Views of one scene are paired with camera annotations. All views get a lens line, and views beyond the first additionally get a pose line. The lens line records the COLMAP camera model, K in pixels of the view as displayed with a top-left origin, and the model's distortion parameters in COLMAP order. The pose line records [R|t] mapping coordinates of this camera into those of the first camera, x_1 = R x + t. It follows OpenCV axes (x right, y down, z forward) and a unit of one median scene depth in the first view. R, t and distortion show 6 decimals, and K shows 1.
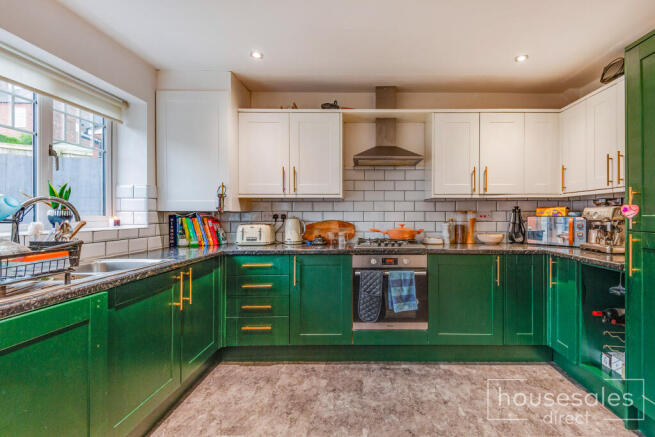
lens RADIAL K [[303.8, 0, 330.2], [0, 303.8, 221.5], [0, 0, 1]] dist [0.019056, -0.010074]
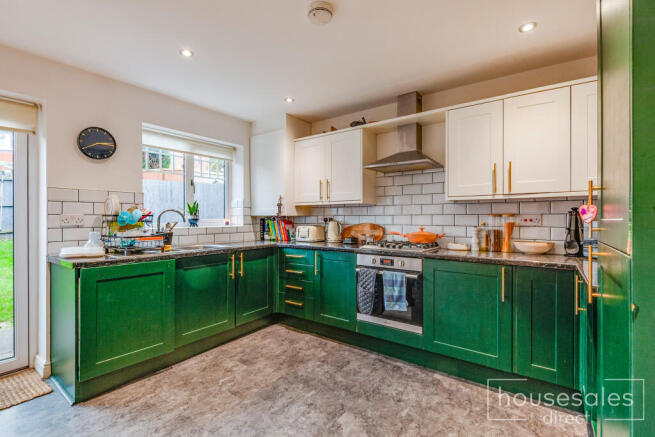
lens RADIAL K [[303.8, 0, 351.1], [0, 303.8, 226.1], [0, 0, 1]] dist [0.019056, -0.010074]
pose [[0.812769, 0.015594, -0.582378, 0.721675], [-0.012550, 0.999878, 0.009259, -0.003517], [0.582451, -0.000216, 0.812866, 0.060069]]
